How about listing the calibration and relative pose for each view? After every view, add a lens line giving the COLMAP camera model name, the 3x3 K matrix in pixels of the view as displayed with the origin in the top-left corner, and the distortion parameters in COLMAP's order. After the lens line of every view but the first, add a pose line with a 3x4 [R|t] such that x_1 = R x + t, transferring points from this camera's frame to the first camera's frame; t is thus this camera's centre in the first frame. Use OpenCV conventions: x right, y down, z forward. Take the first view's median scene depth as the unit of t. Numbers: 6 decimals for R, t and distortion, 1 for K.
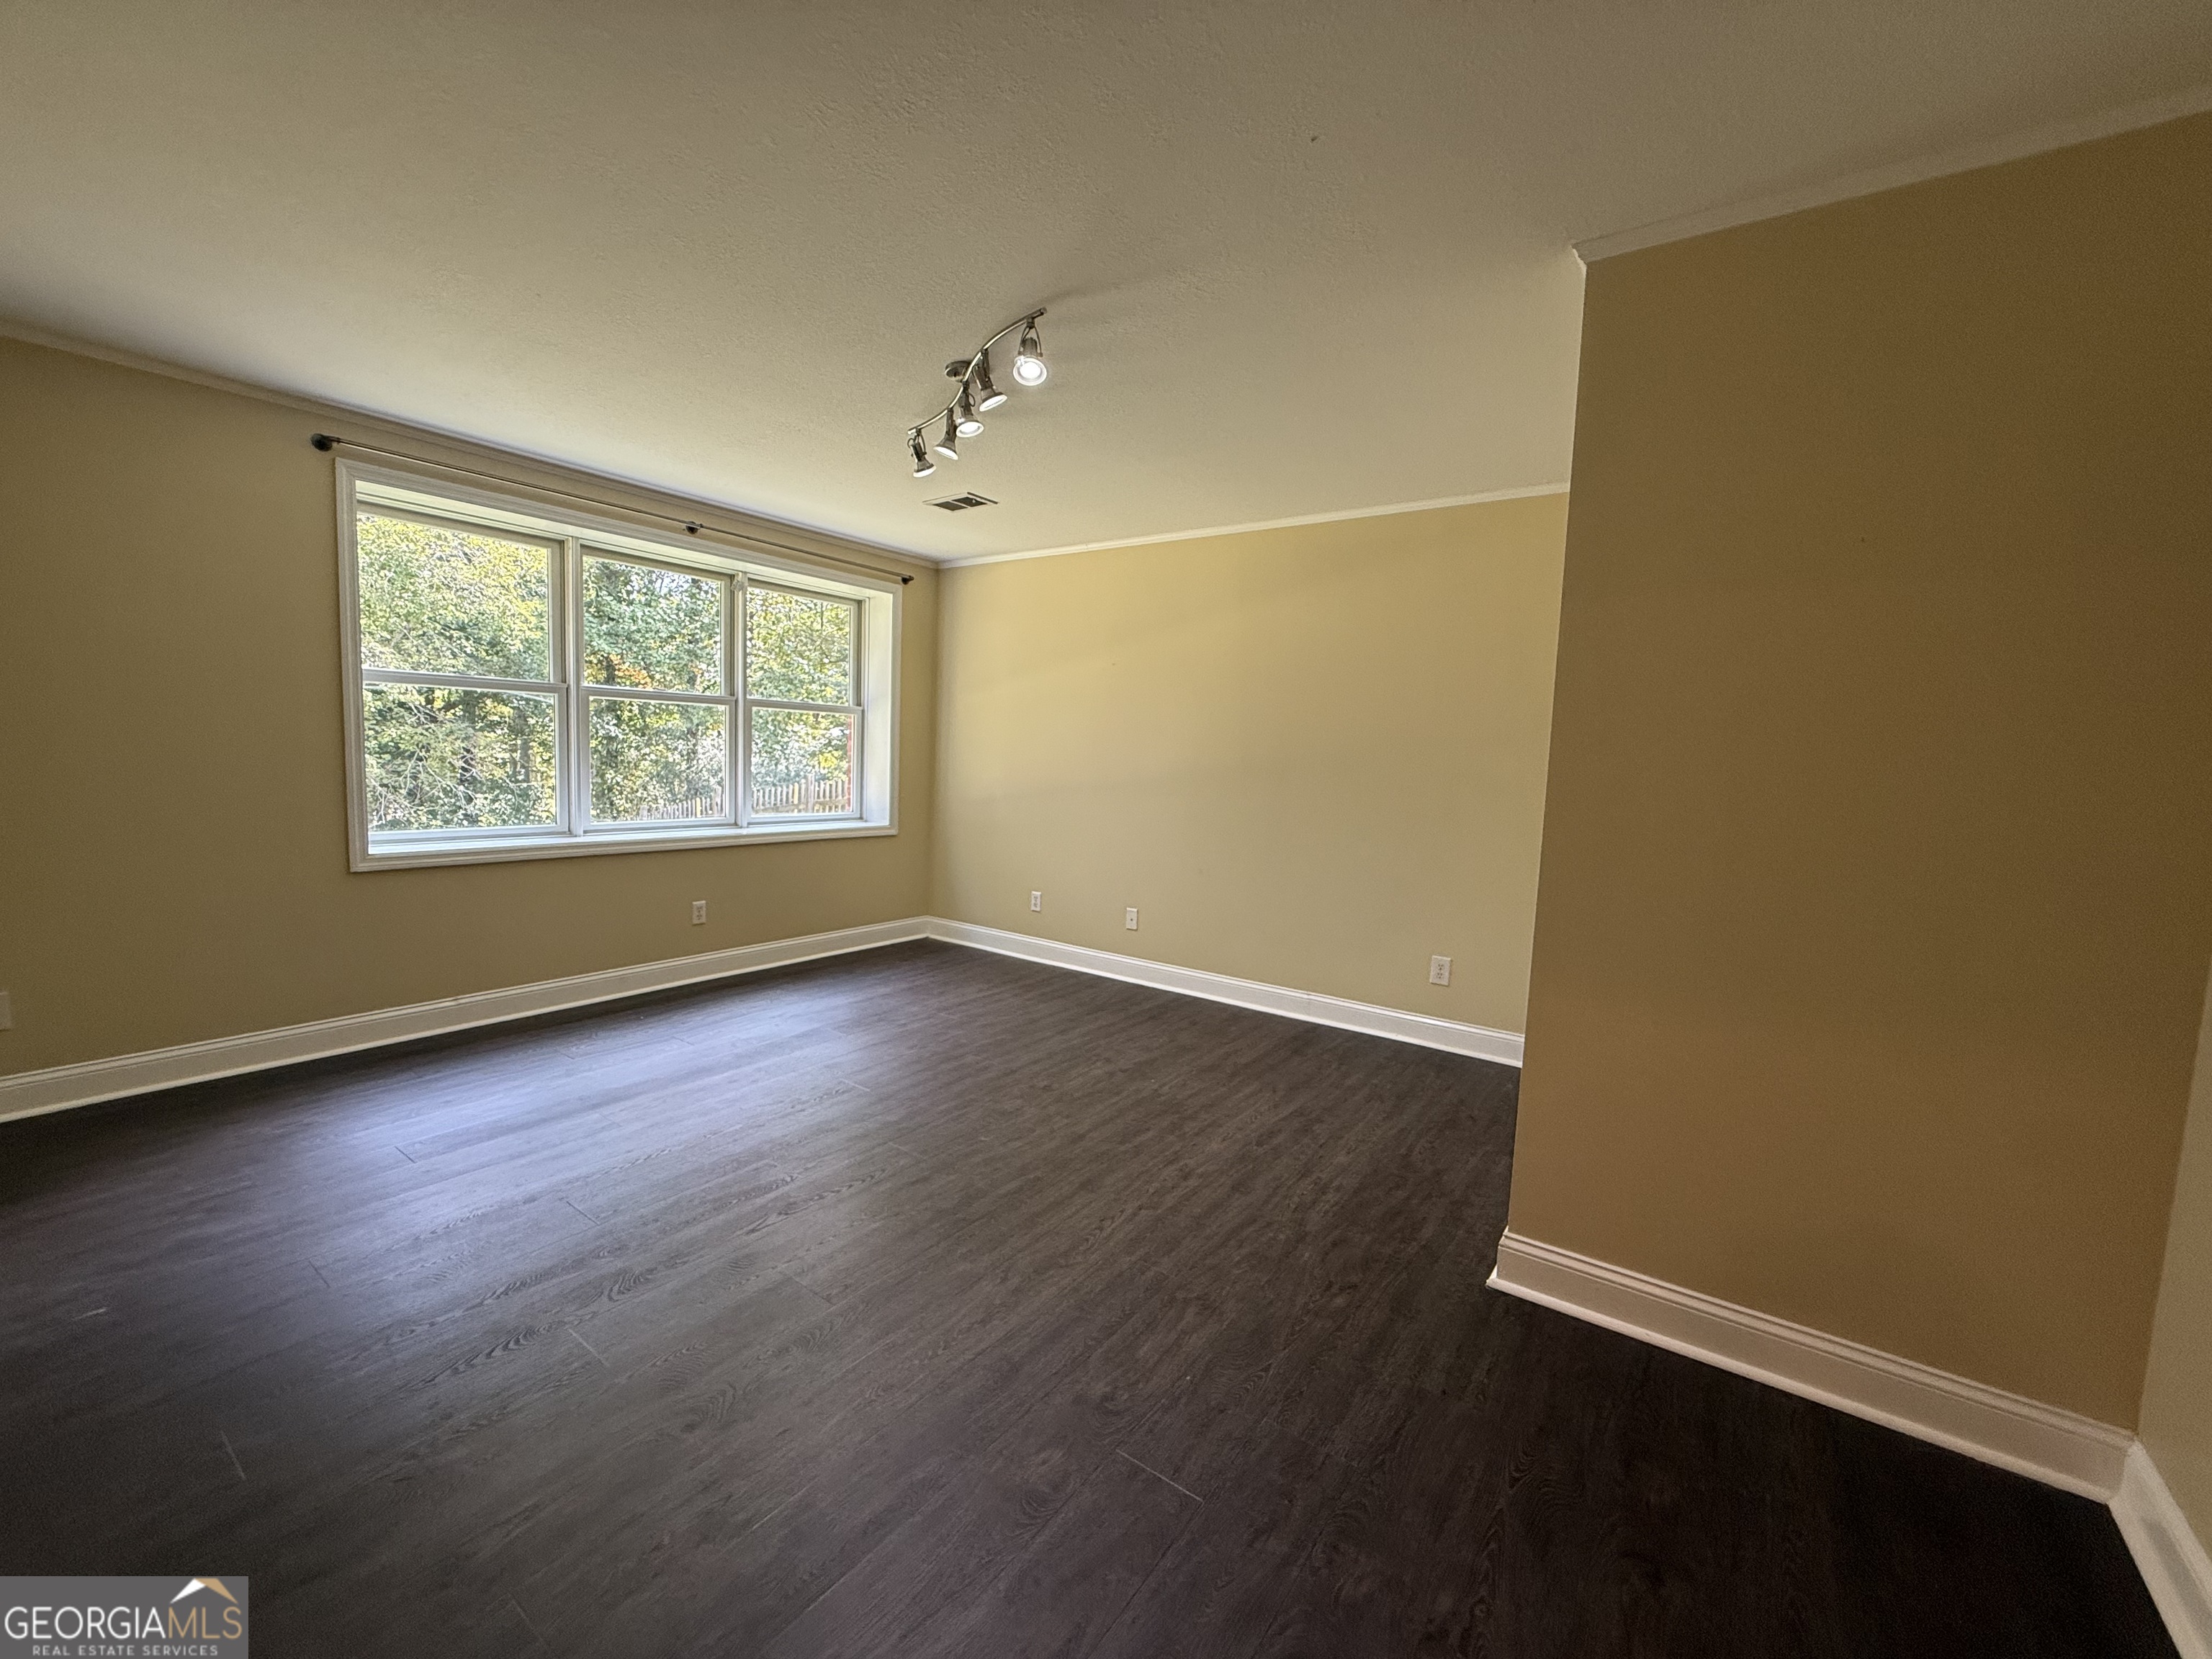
lens RADIAL K [[879.0, 0, 1097.4], [0, 879.0, 825.9], [0, 0, 1]] dist [0.001527, -0.000022]
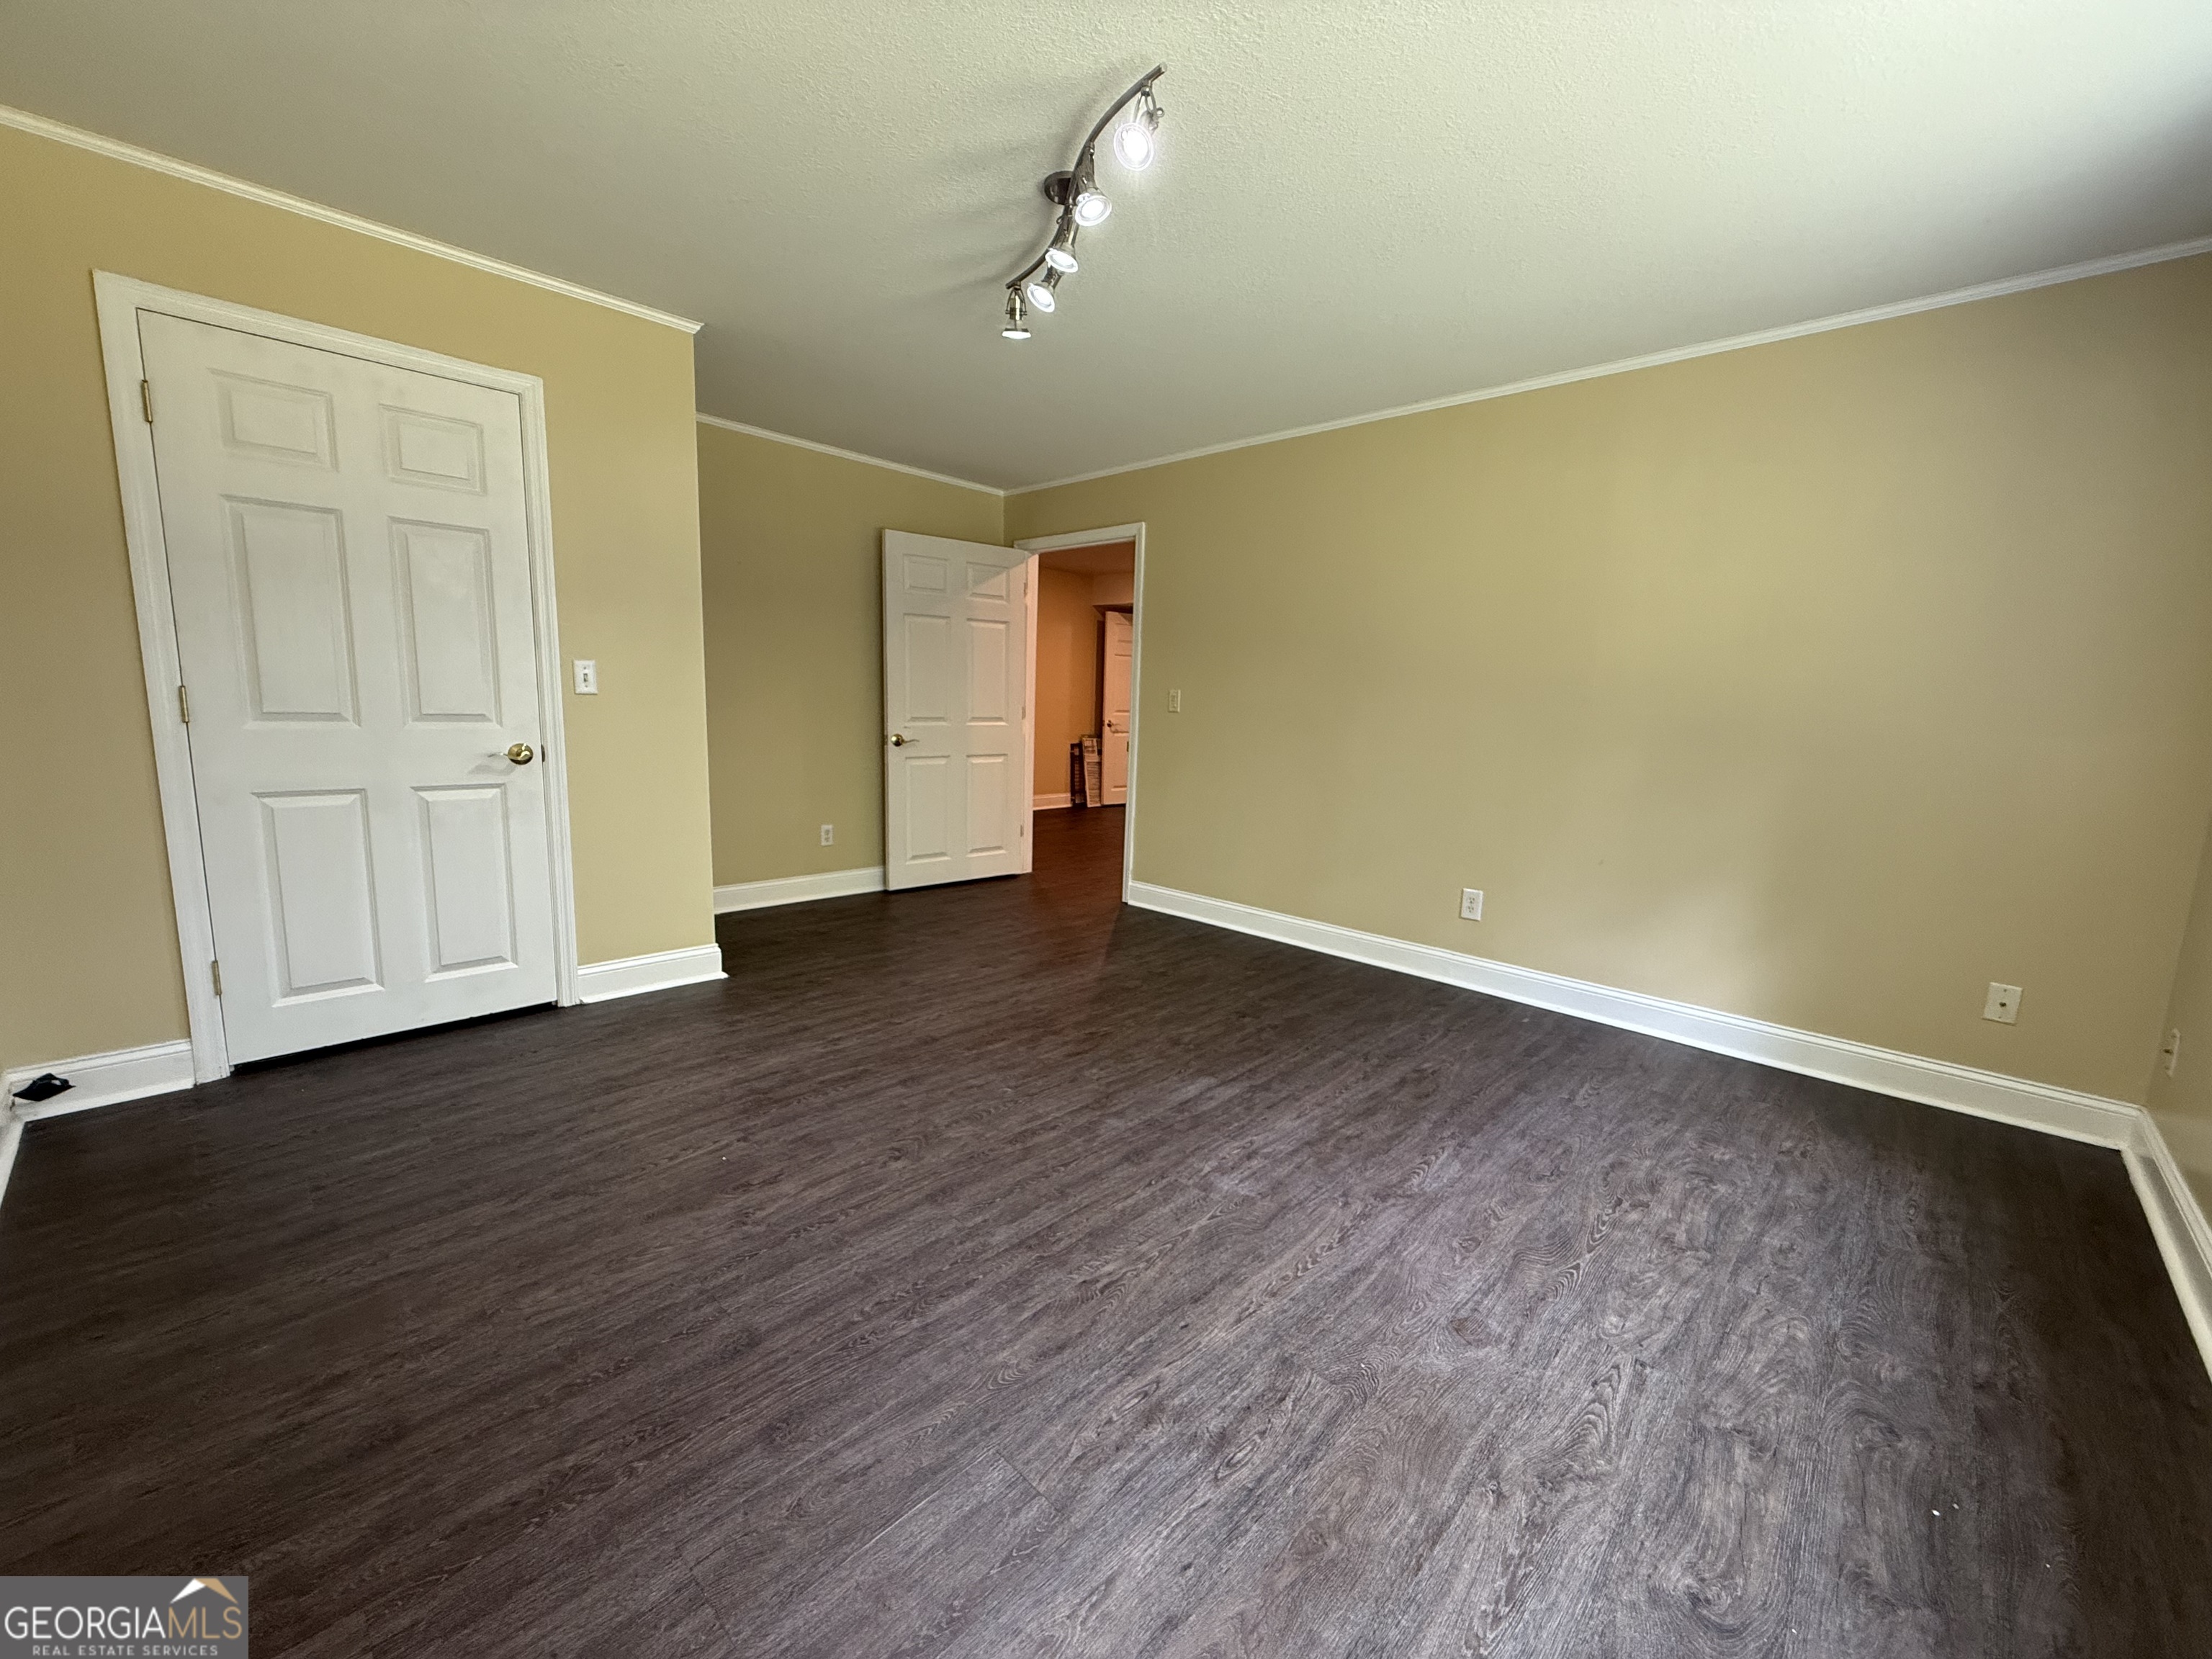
lens RADIAL K [[879.0, 0, 1097.4], [0, 879.0, 825.9], [0, 0, 1]] dist [0.001527, -0.000022]
pose [[-0.987972, -0.085847, 0.128614, -0.298211], [-0.053587, 0.970275, 0.235999, -0.120625], [-0.145051, 0.226268, -0.963205, 1.713110]]
